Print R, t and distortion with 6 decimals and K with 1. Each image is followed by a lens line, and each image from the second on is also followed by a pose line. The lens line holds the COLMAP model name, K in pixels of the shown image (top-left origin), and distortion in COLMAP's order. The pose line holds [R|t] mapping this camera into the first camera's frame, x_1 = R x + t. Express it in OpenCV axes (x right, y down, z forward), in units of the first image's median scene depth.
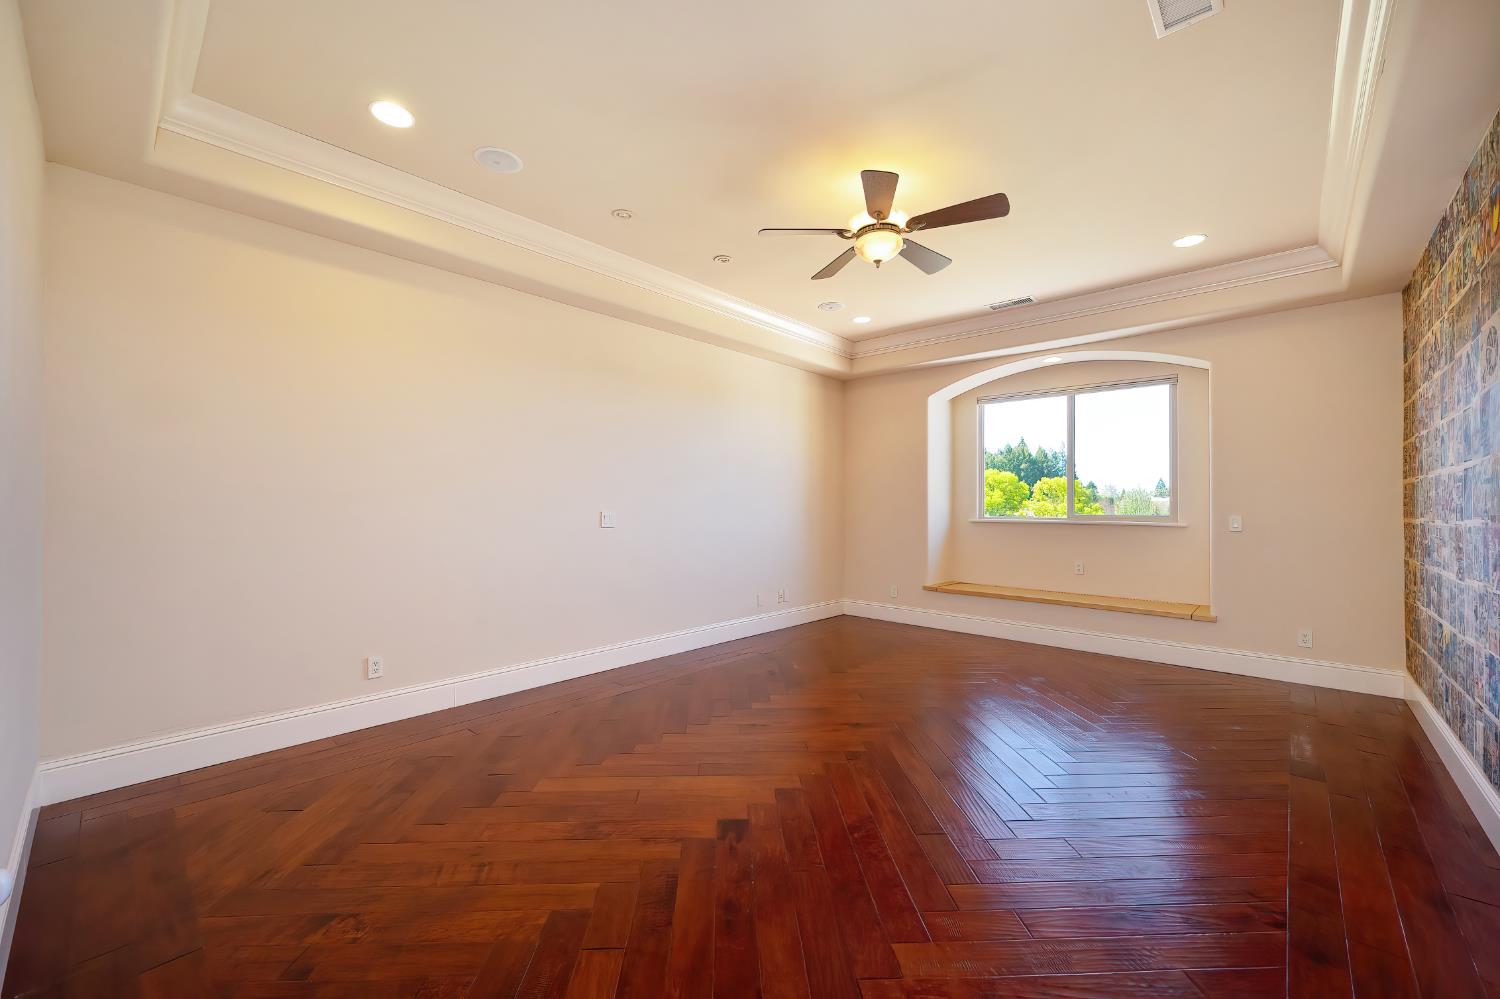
lens RADIAL K [[594.4, 0, 749.4], [0, 594.4, 497.9], [0, 0, 1]] dist [-0.001454, -0.000068]
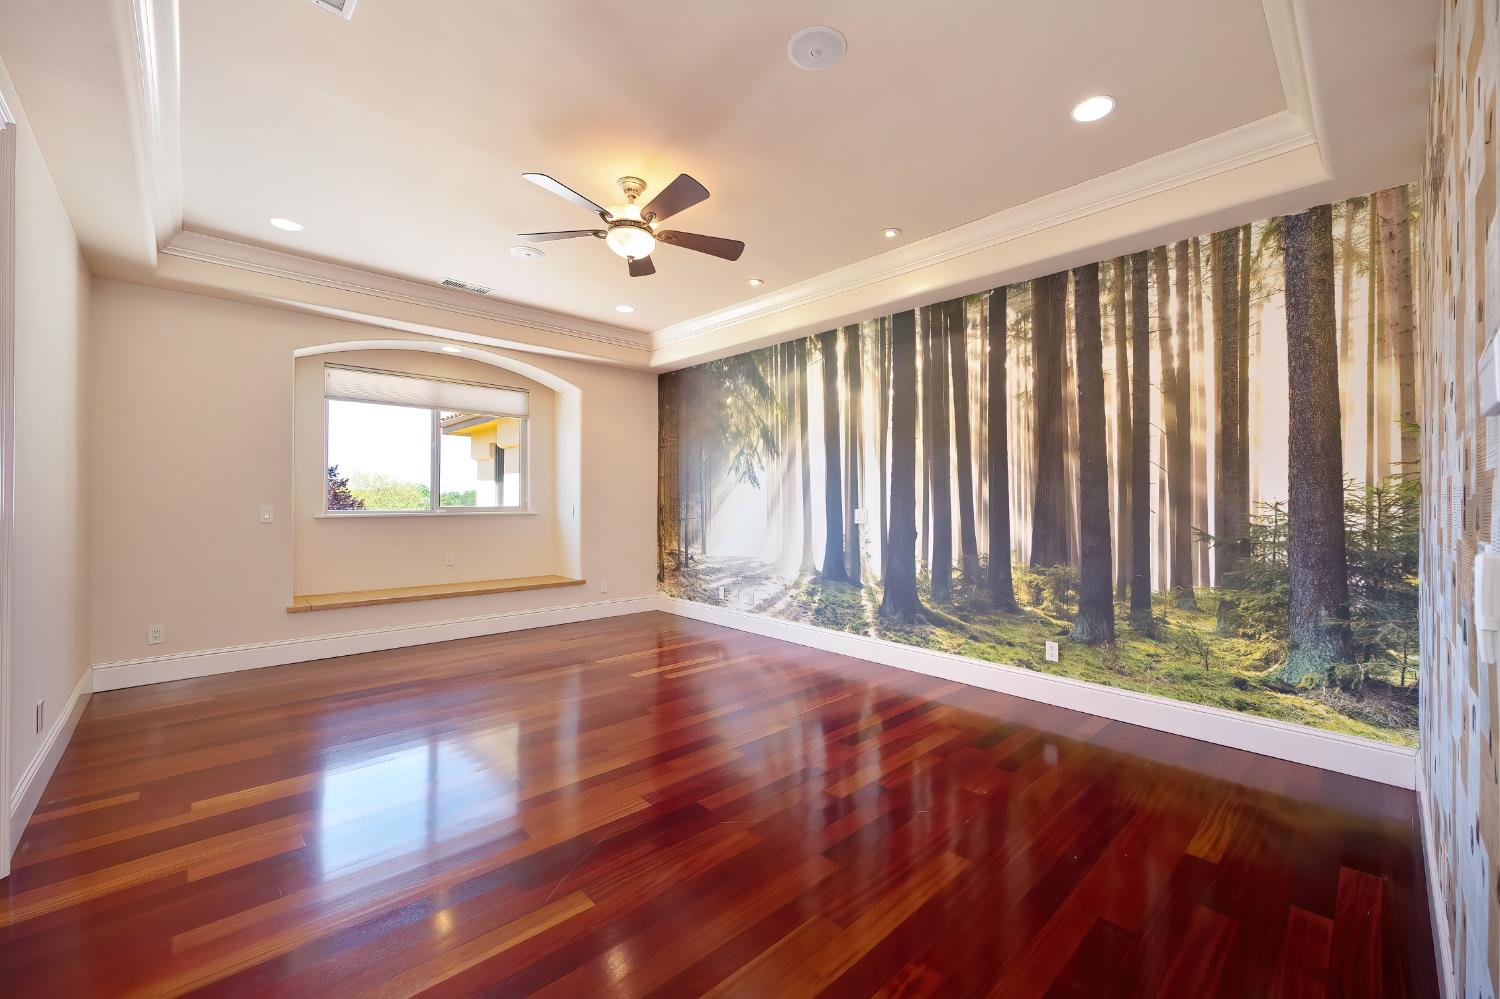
lens RADIAL K [[594.4, 0, 749.4], [0, 594.4, 497.9], [0, 0, 1]] dist [-0.001454, -0.000068]
pose [[0.077074, -0.002960, 0.997021, -0.402672], [-0.011924, 0.999921, 0.003890, 0.002469], [-0.996954, -0.012189, 0.077033, 0.385519]]
